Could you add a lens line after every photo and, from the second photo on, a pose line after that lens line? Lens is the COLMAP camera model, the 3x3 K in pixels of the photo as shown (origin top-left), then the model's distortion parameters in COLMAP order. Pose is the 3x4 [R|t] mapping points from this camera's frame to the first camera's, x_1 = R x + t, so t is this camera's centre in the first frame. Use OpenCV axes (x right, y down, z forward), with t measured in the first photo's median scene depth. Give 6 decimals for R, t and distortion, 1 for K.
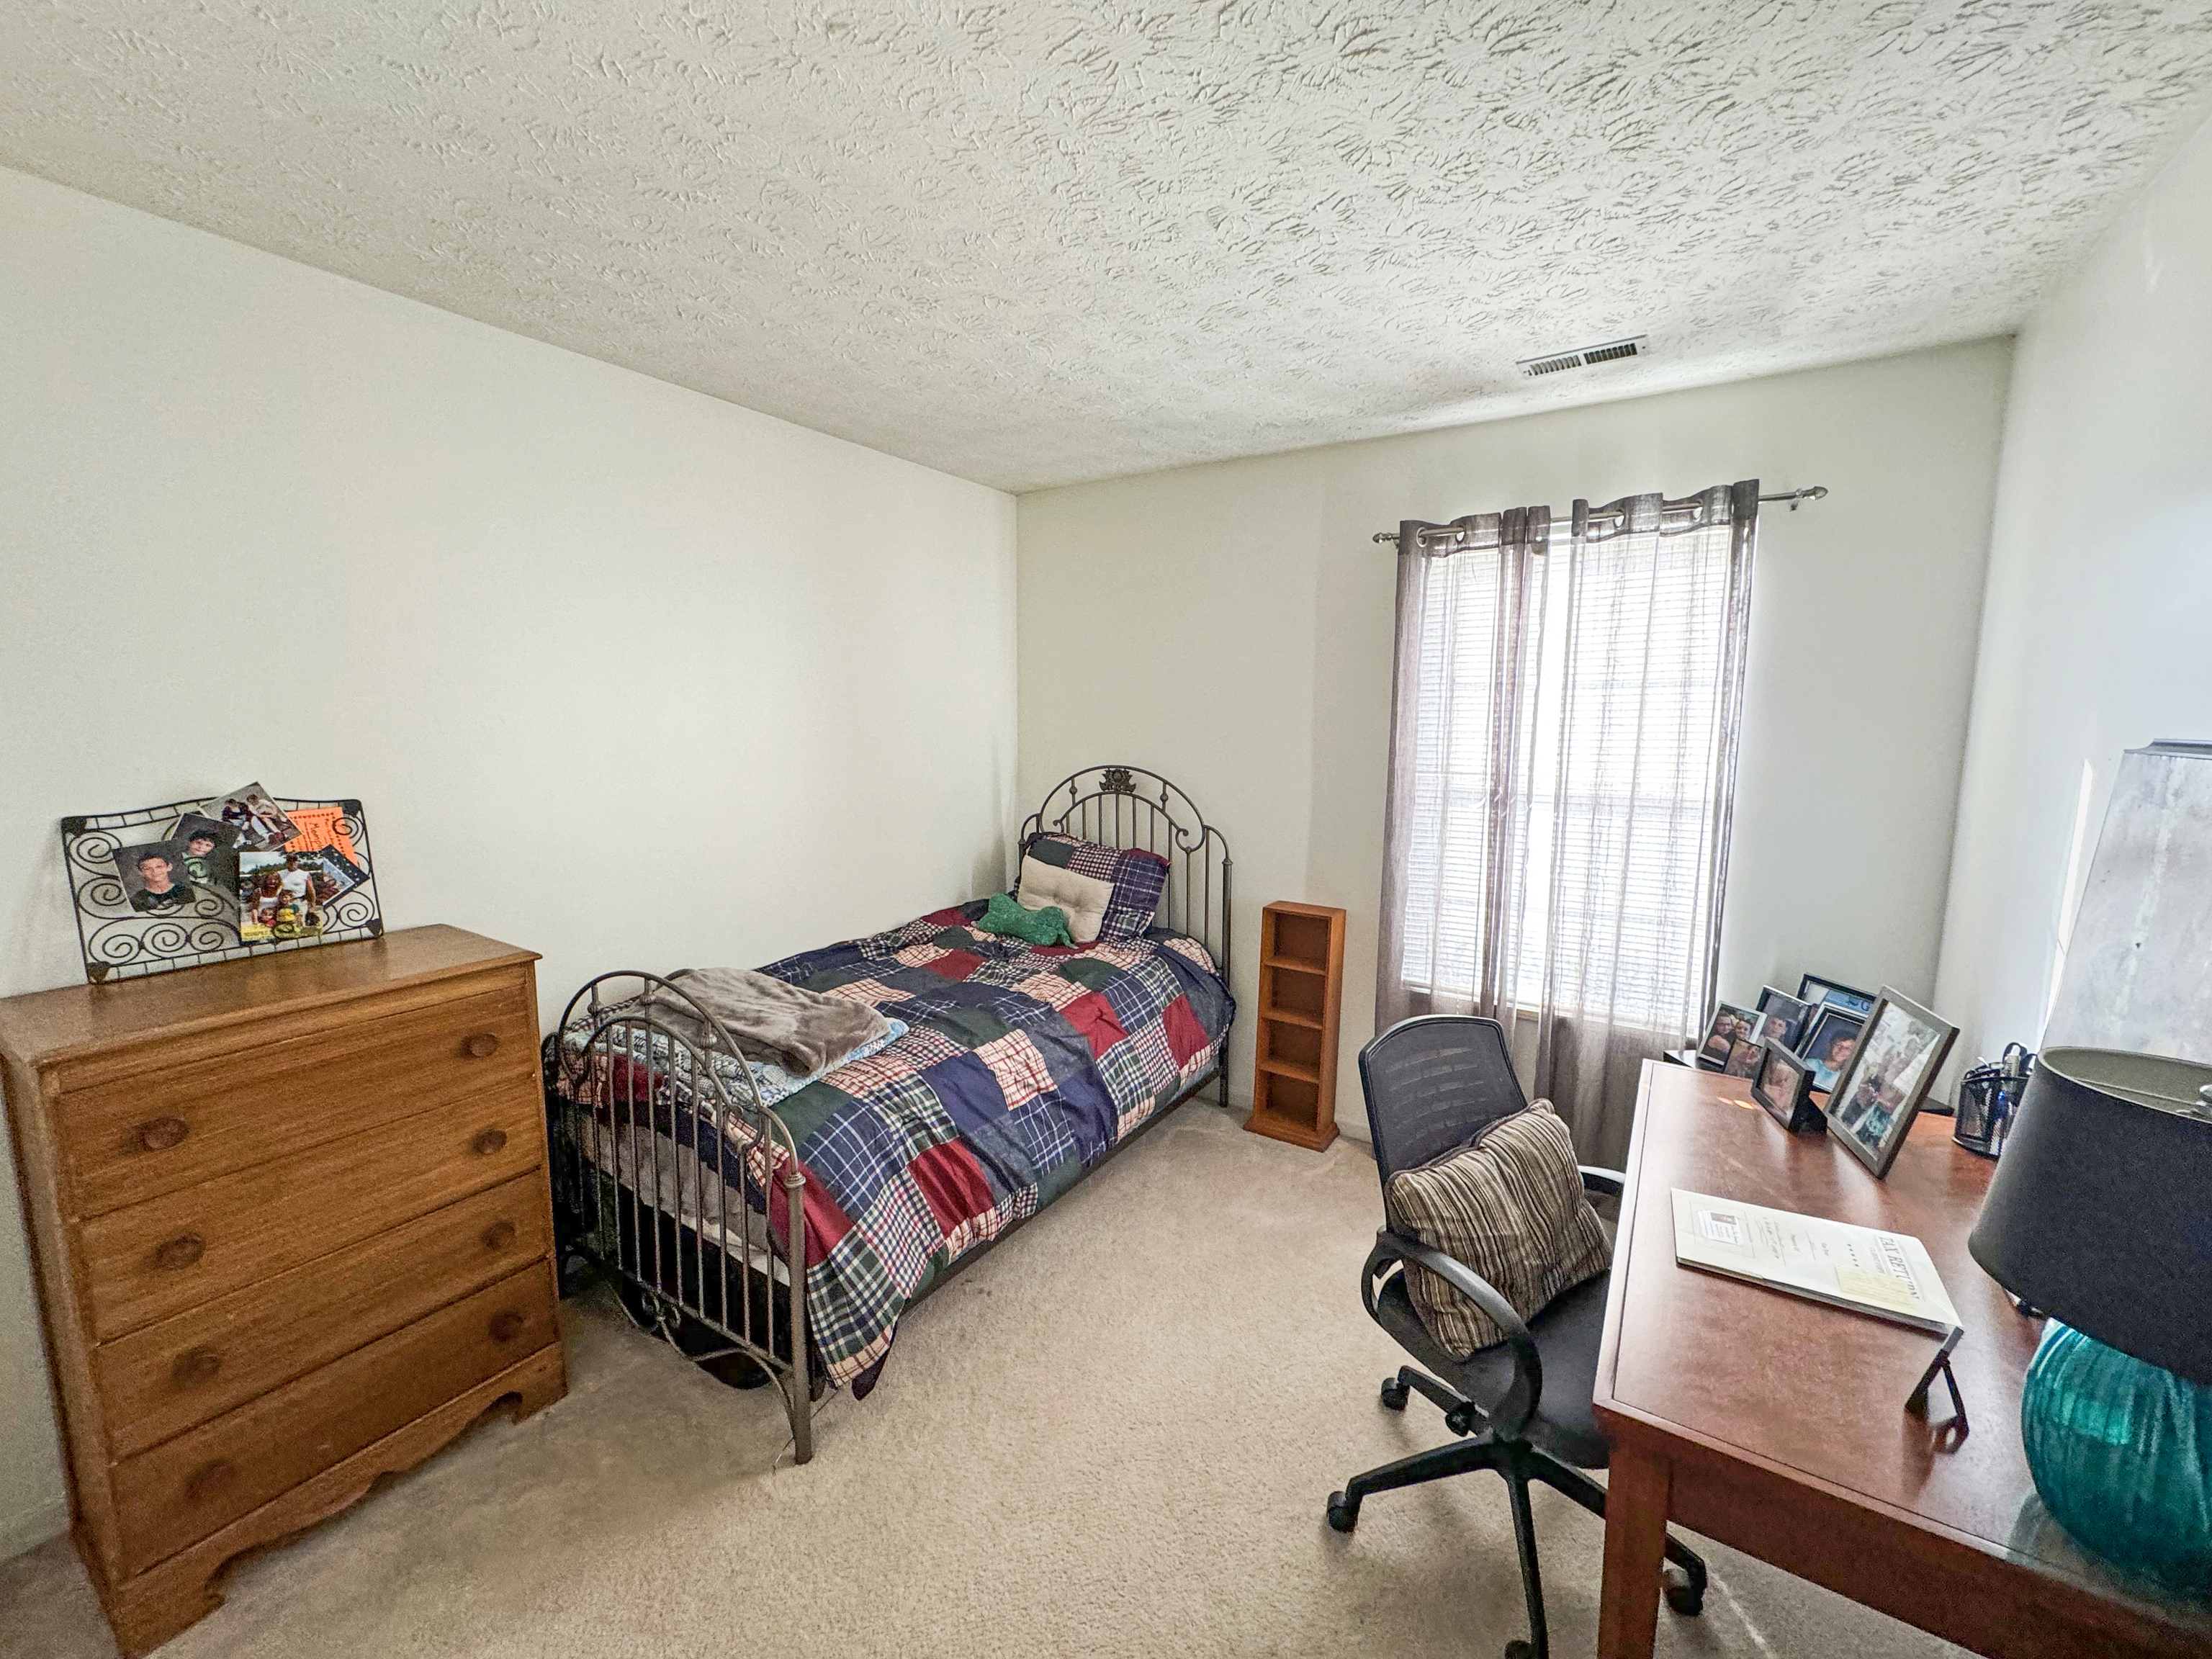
lens RADIAL K [[891.6, 0, 1103.3], [0, 891.6, 823.3], [0, 0, 1]] dist [0.000009, 0.000014]
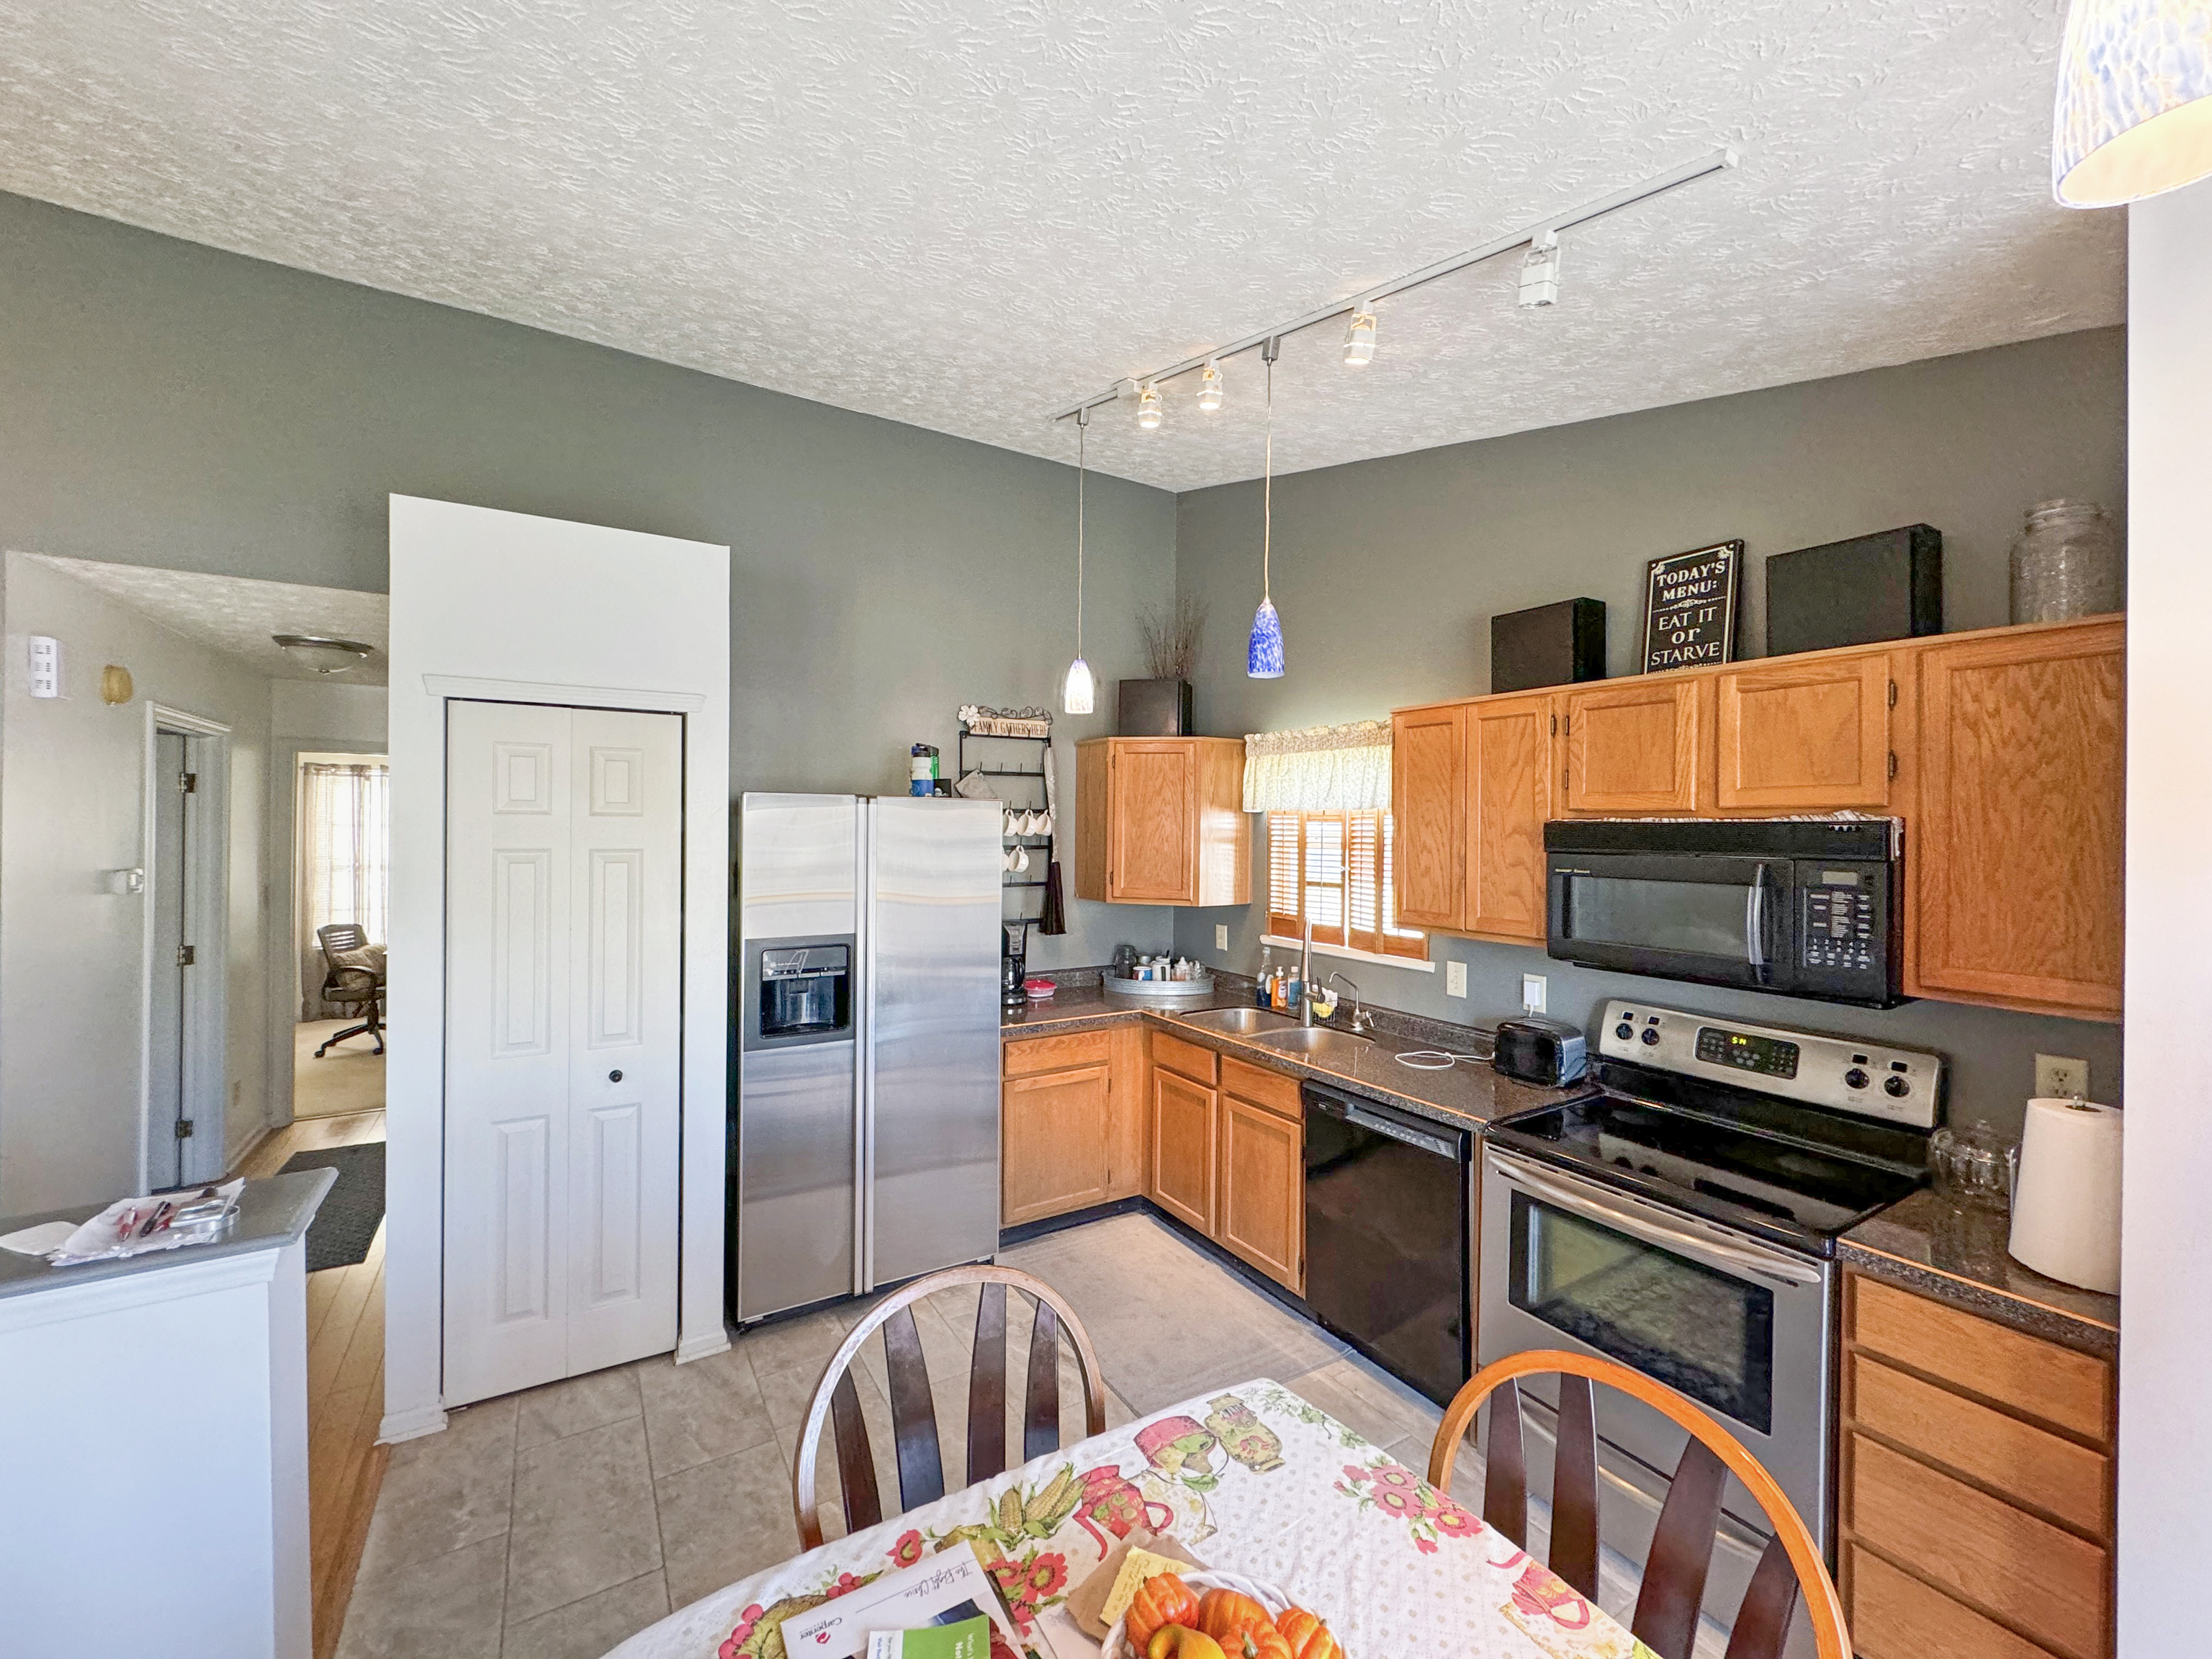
lens RADIAL K [[891.6, 0, 1106.3], [0, 891.6, 829.2], [0, 0, 1]] dist [0.000009, 0.000014]
pose [[0.437079, -0.006761, 0.899398, -0.991453], [0.111776, 0.992628, -0.046858, 0.238489], [-0.892450, 0.121012, 0.434613, -2.214150]]
